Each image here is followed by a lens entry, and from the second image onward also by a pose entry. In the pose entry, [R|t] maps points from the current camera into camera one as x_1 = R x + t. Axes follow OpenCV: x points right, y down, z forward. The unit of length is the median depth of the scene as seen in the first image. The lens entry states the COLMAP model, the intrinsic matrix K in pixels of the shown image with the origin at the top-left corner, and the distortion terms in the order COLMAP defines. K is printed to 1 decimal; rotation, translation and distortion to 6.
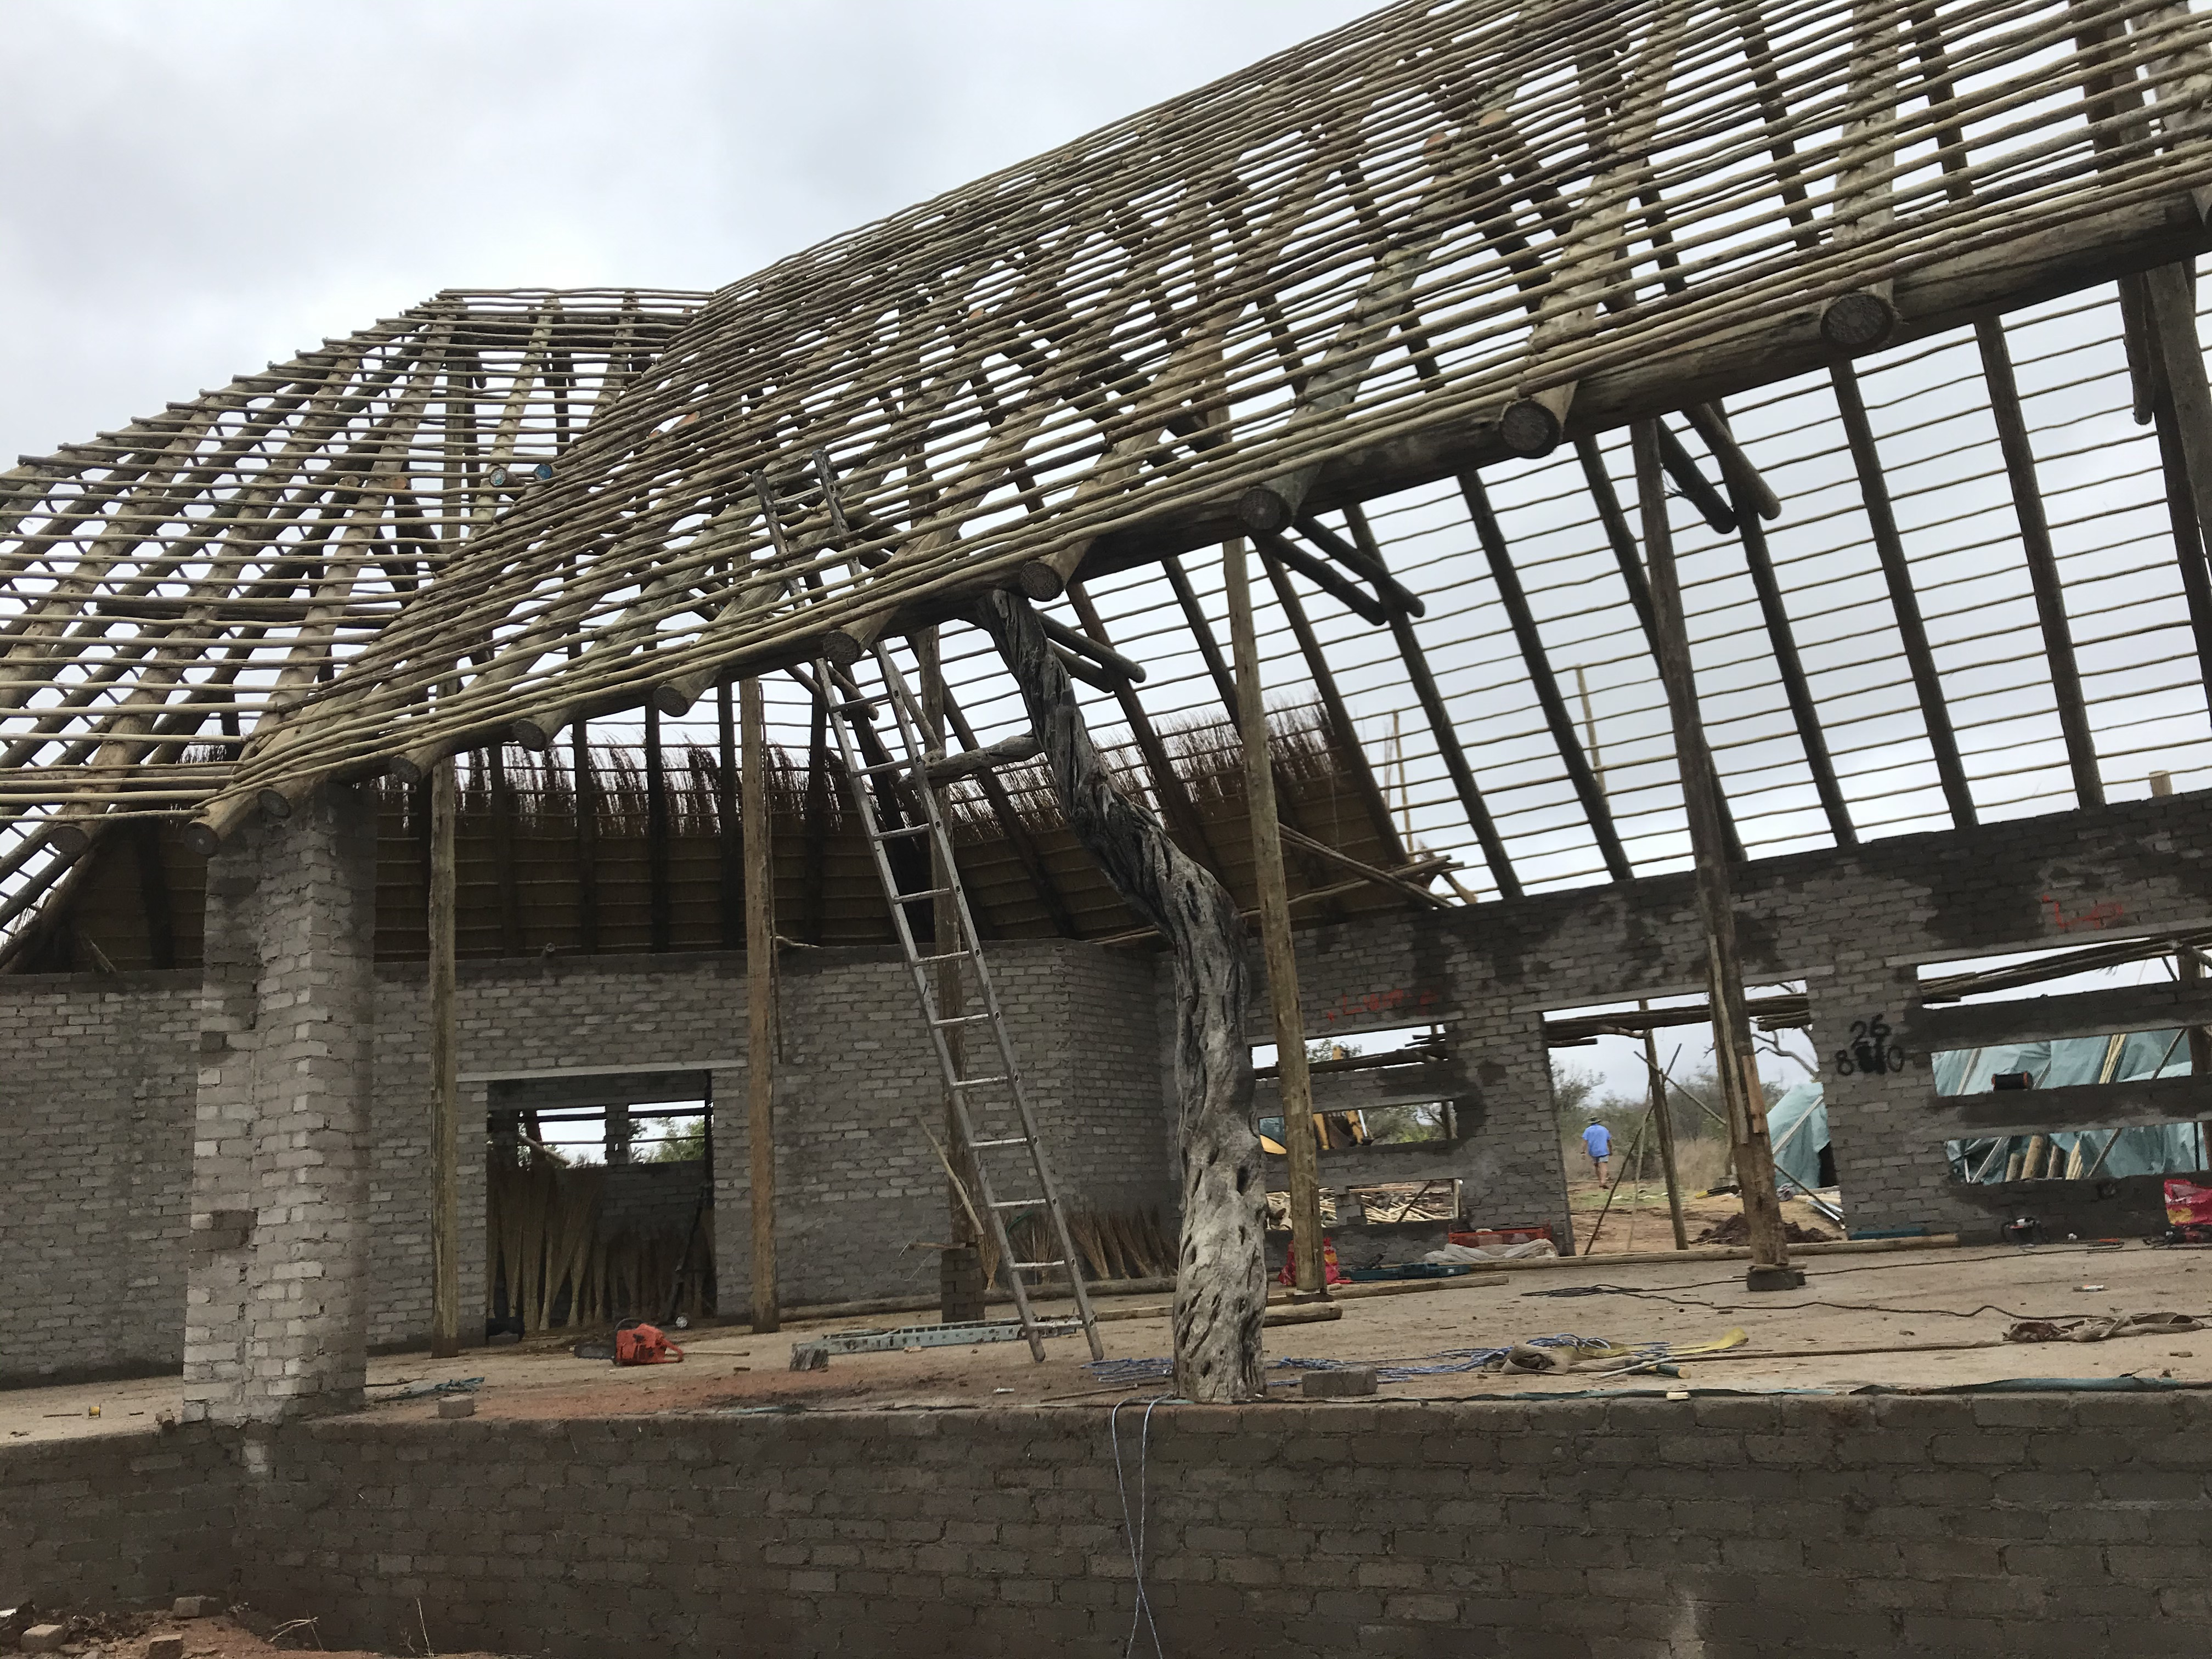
lens RADIAL K [[1812.2, 0, 1082.1], [0, 1812.2, 822.5], [0, 0, 1]] dist [0.027527, -0.027402]
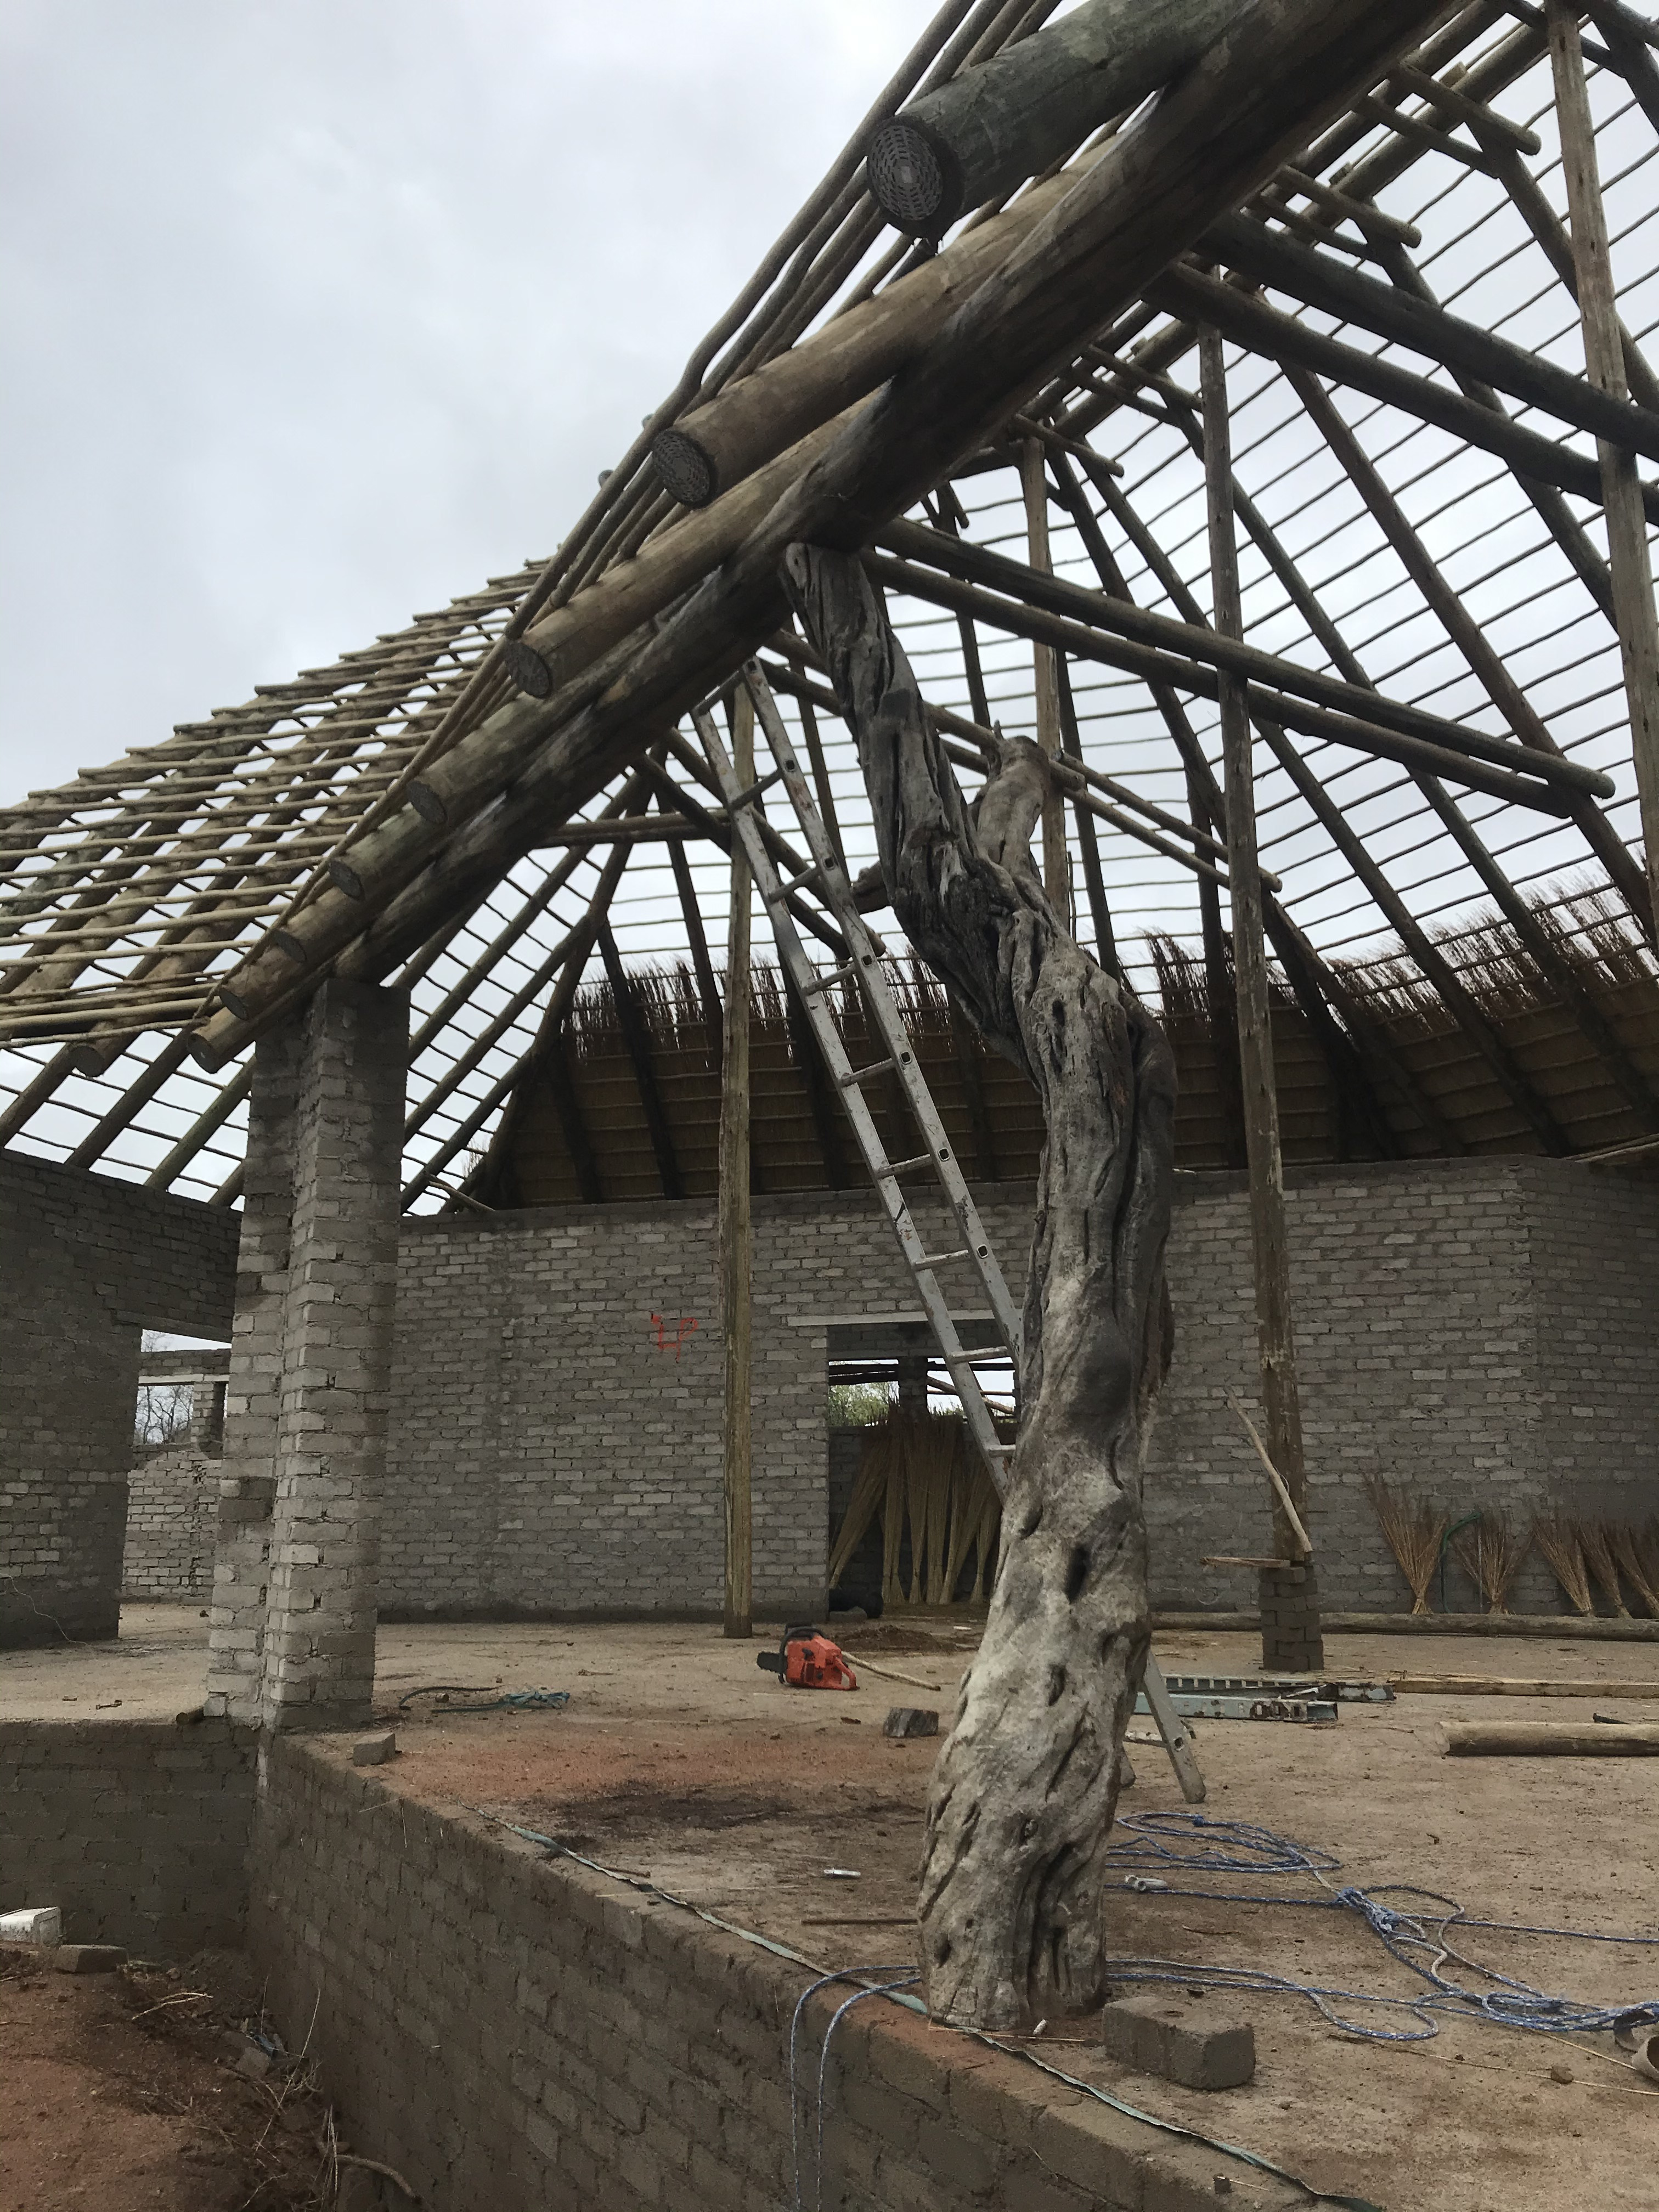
lens RADIAL K [[1812.2, 0, 836.3], [0, 1812.2, 1109.6], [0, 0, 1]] dist [0.027527, -0.027402]
pose [[0.874092, -0.039832, -0.484125, 0.189700], [0.051470, 0.998617, 0.010766, 0.040213], [0.483027, -0.034328, 0.874932, 0.357439]]
